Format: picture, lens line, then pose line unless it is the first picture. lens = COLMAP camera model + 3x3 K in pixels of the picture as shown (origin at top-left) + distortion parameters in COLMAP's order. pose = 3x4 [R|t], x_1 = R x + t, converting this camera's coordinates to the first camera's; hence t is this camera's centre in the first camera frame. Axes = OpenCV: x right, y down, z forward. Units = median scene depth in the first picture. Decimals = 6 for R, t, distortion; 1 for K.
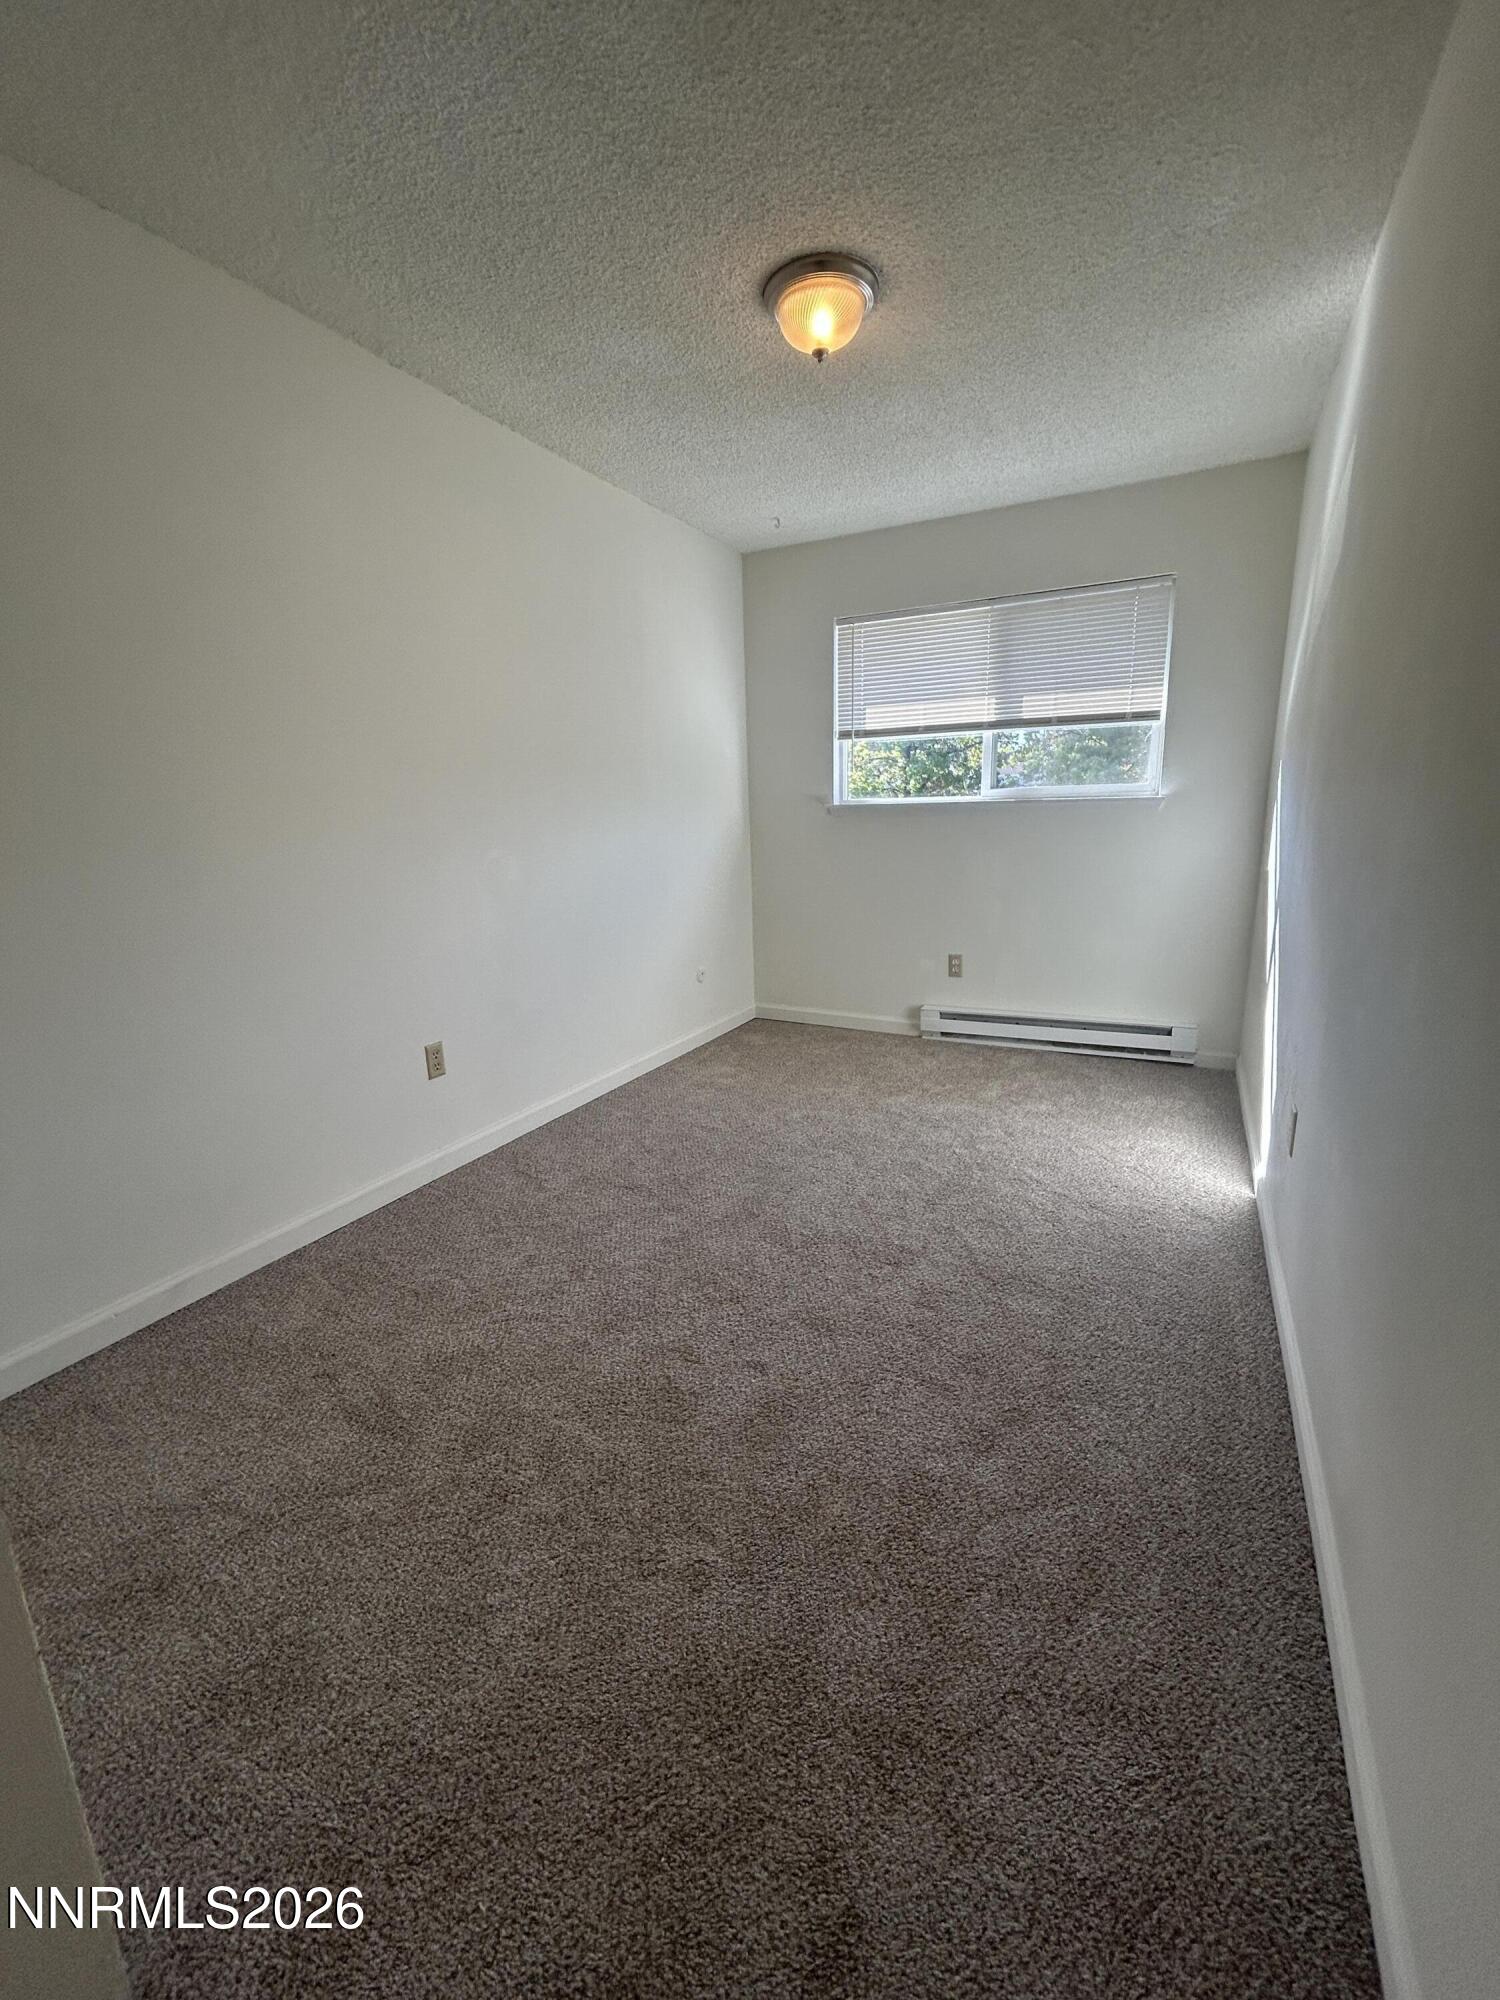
lens RADIAL K [[804.7, 0, 750.0], [0, 804.7, 1000.0], [0, 0, 1]] dist [-0.000885, -0.000162]
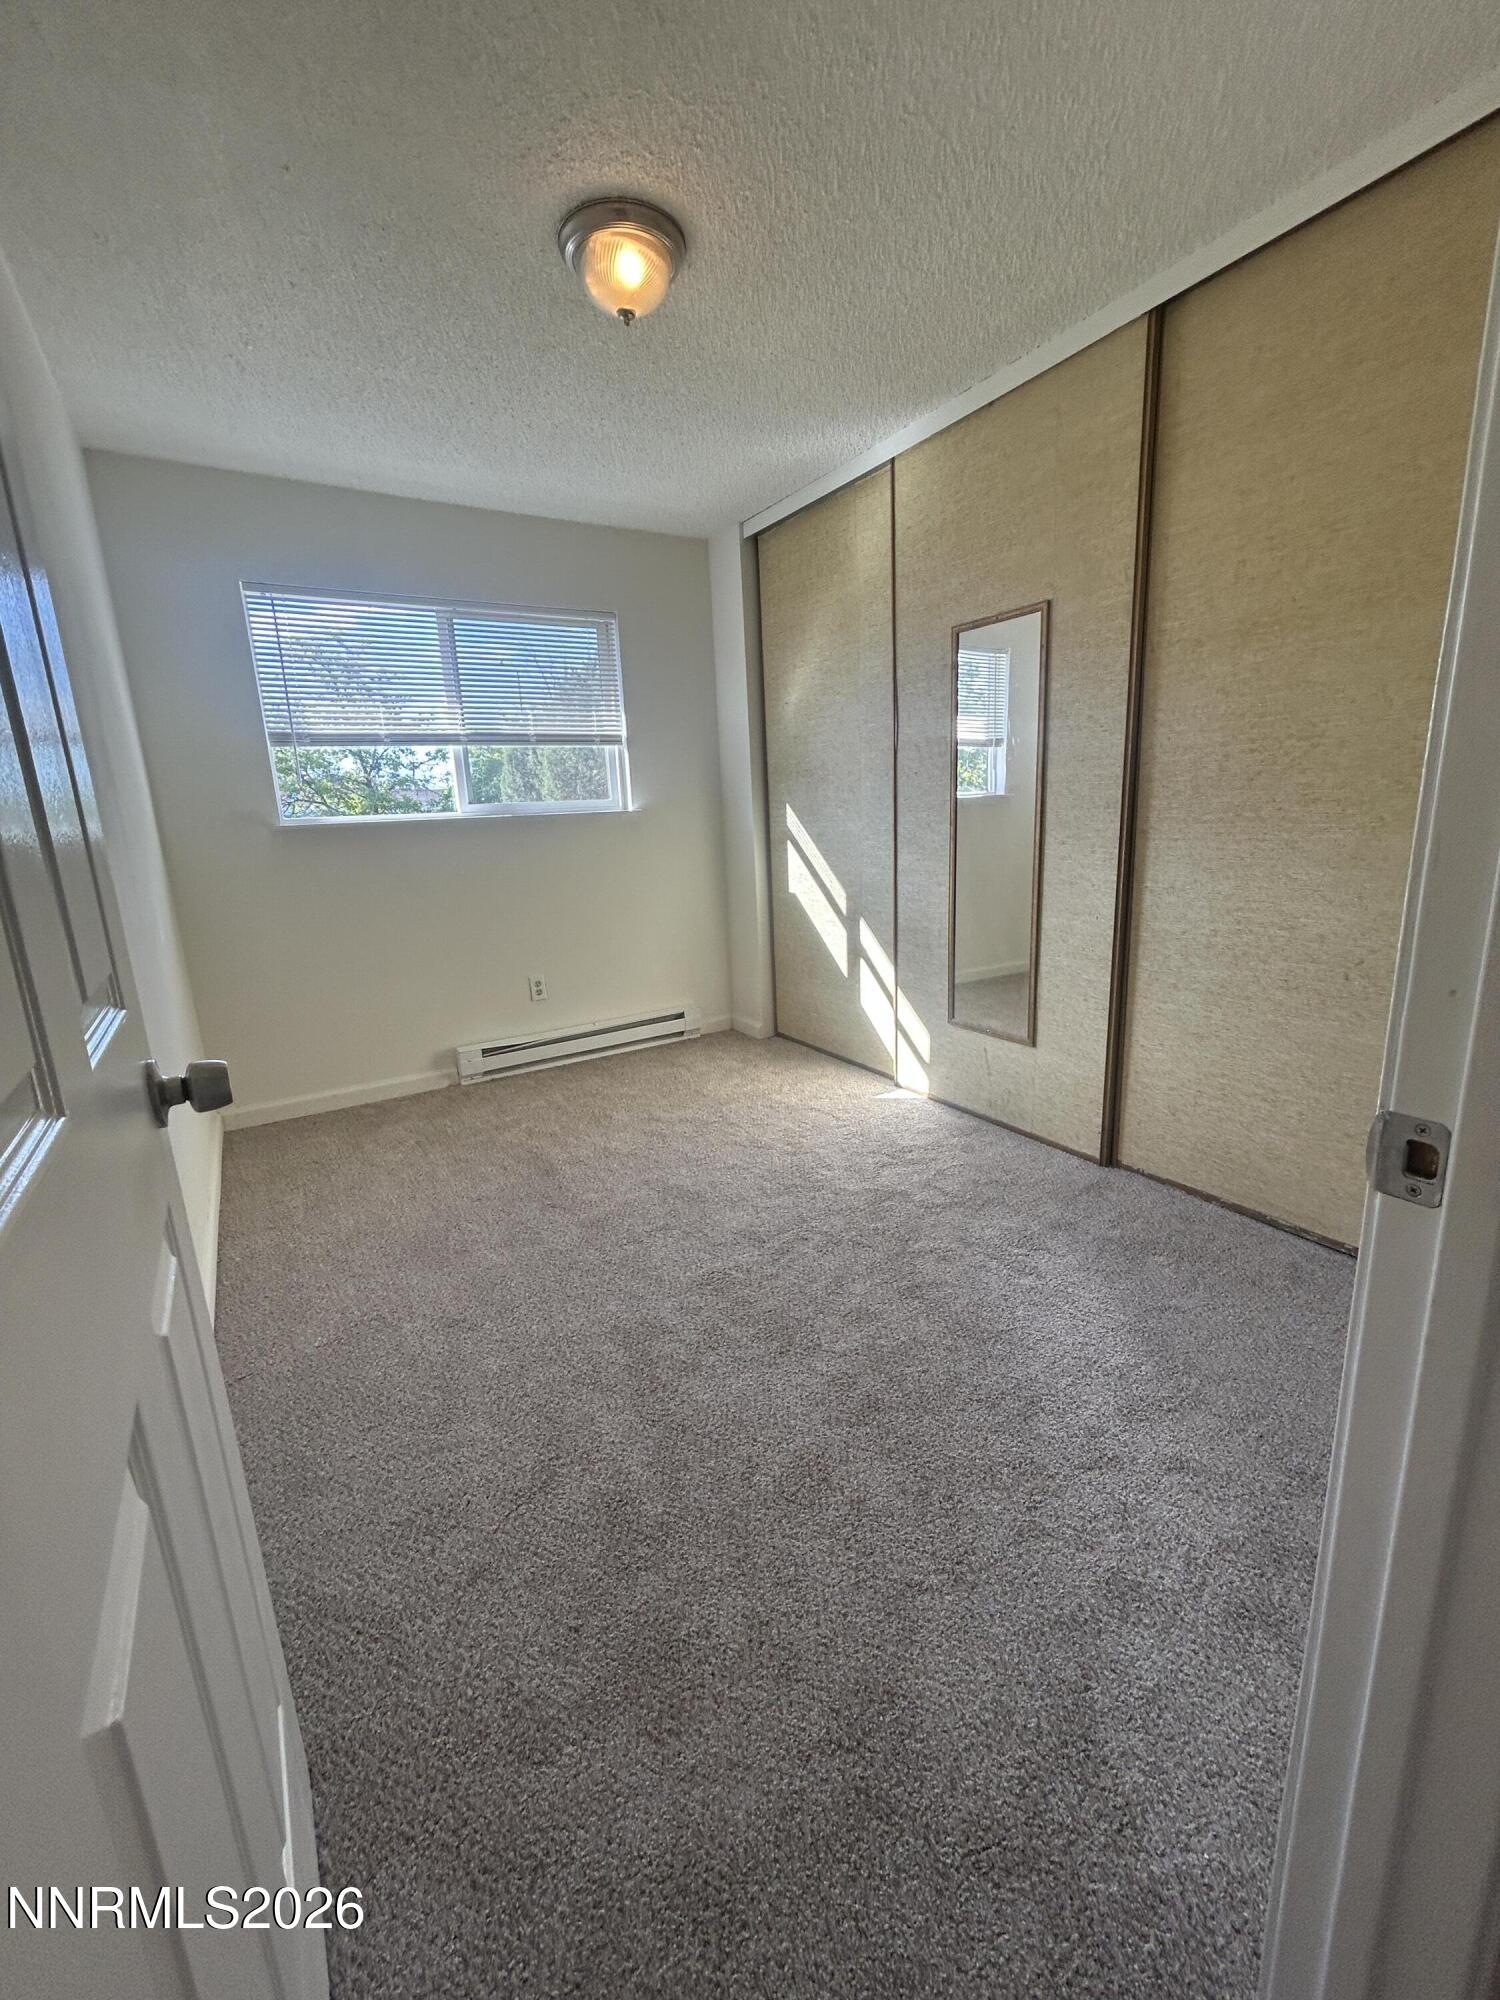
lens RADIAL K [[838.8, 0, 750.0], [0, 838.8, 1000.0], [0, 0, 1]] dist [0.000180, -0.000081]
pose [[0.567927, -0.184307, 0.802179, -0.352575], [0.227753, 0.971742, 0.062021, -0.030573], [-0.790941, 0.147475, 0.593854, 0.204242]]
